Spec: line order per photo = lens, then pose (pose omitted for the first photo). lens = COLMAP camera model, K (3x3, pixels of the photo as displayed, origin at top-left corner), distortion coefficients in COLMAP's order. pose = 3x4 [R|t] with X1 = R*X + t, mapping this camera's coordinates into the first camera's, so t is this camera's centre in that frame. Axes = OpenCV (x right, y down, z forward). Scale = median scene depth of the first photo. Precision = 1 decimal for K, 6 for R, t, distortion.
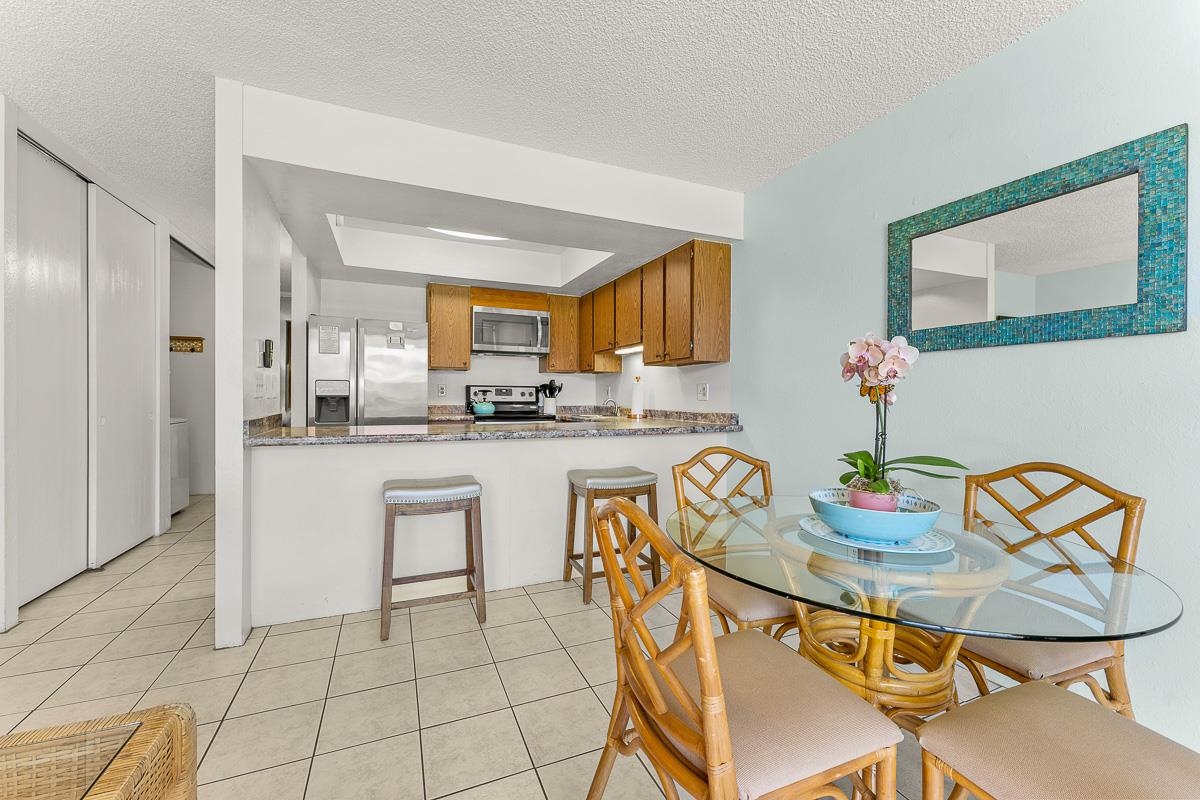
lens RADIAL K [[484.4, 0, 598.7], [0, 484.4, 396.3], [0, 0, 1]] dist [-0.001185, 0.000028]
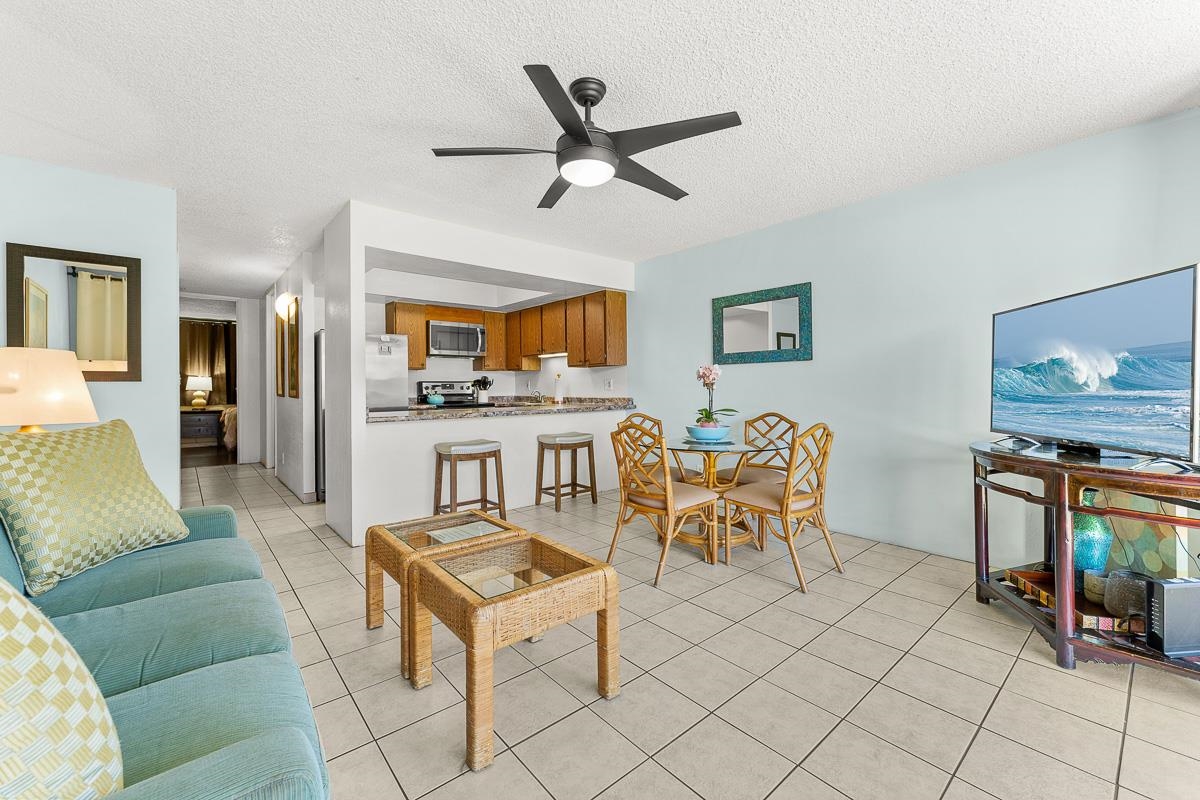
lens RADIAL K [[484.4, 0, 600.5], [0, 484.4, 388.1], [0, 0, 1]] dist [-0.001185, 0.000028]
pose [[0.952498, -0.016667, 0.304088, -0.252170], [0.016097, 0.999861, 0.004381, -0.004148], [-0.304119, 0.000722, 0.952634, -0.421708]]
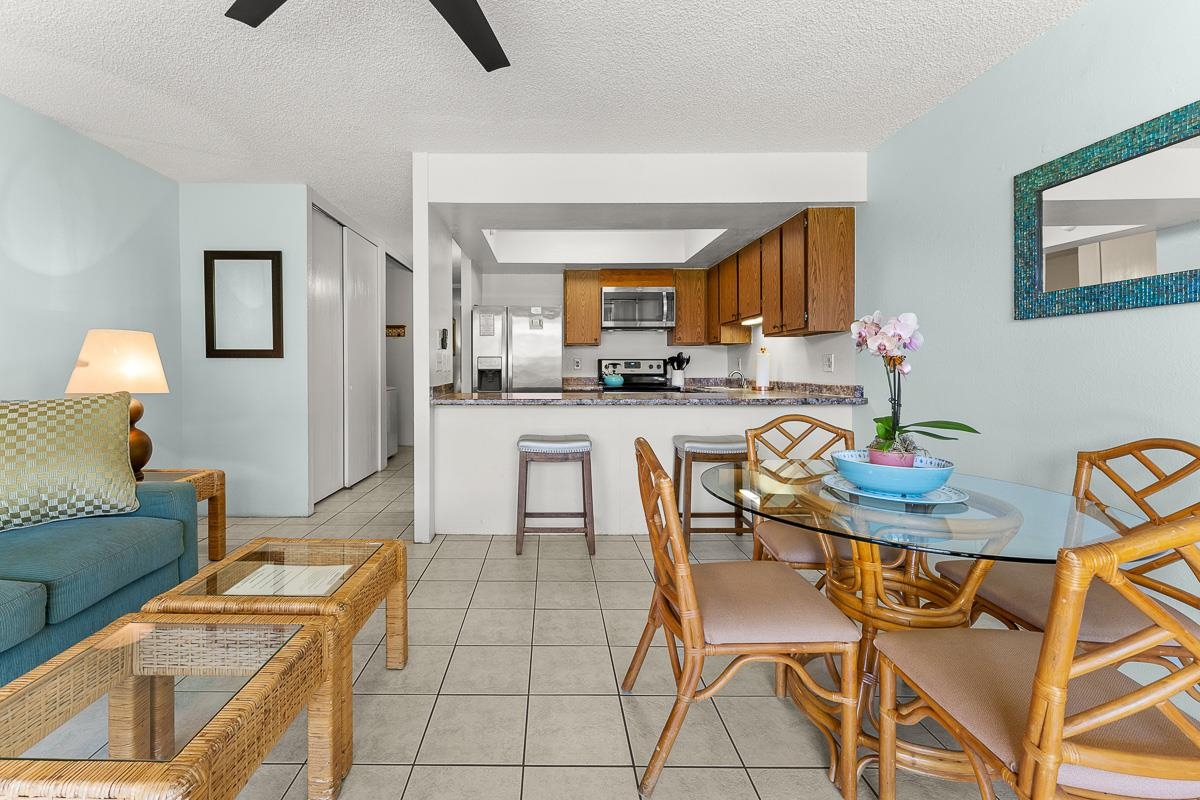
lens RADIAL K [[511.6, 0, 543.7], [0, 511.6, 367.7], [0, 0, 1]] dist [0.004847, -0.001560]
pose [[0.913591, -0.006716, -0.406578, 0.103082], [0.005581, 0.999977, -0.003977, 0.001037], [0.406595, 0.001364, 0.913607, -0.133909]]
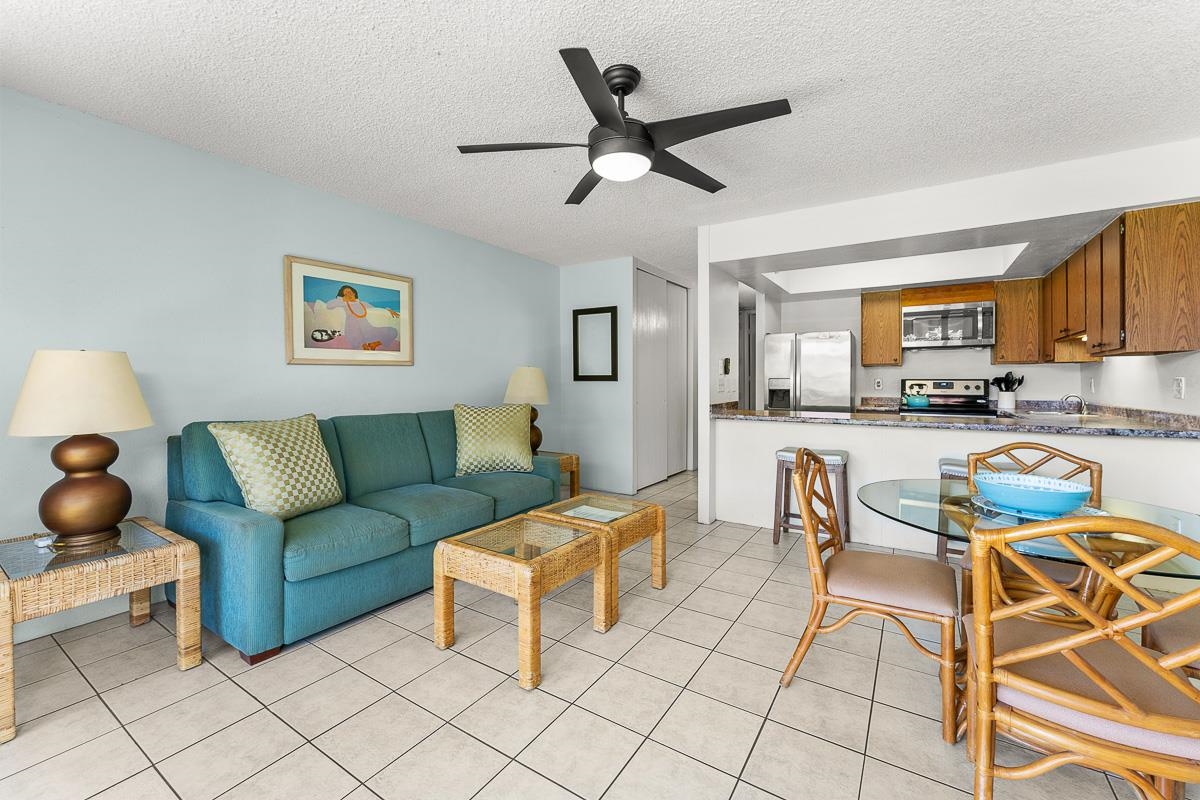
lens RADIAL K [[484.4, 0, 601.3], [0, 484.4, 378.9], [0, 0, 1]] dist [-0.001185, 0.000028]
pose [[0.555438, -0.011097, -0.831484, 0.314841], [0.001370, 0.999922, -0.012430, -0.013062], [0.831557, 0.005765, 0.555410, -0.209186]]
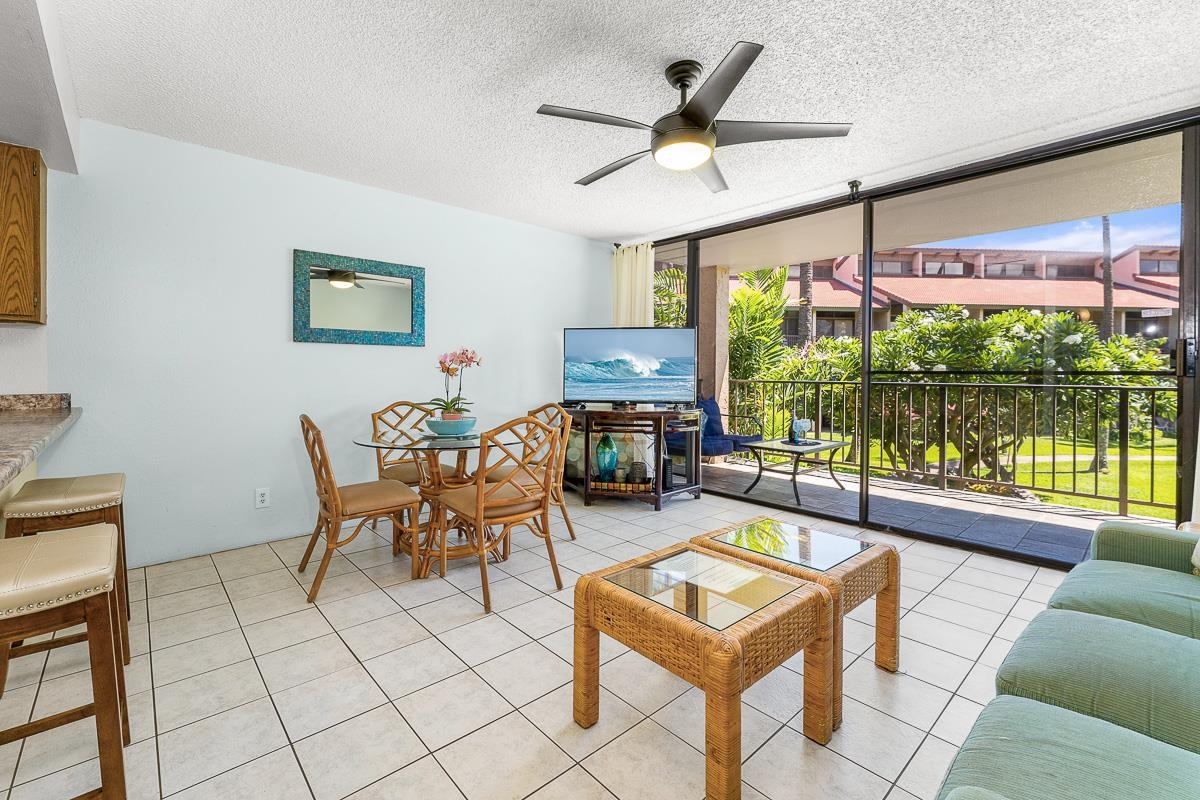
lens RADIAL K [[511.6, 0, 565.2], [0, 511.6, 377.9], [0, 0, 1]] dist [0.004847, -0.001560]
pose [[-0.296101, -0.022452, 0.954893, -0.607009], [-0.006647, 0.999748, 0.021446, -0.009757], [-0.955134, 0.000002, -0.296175, 0.392582]]
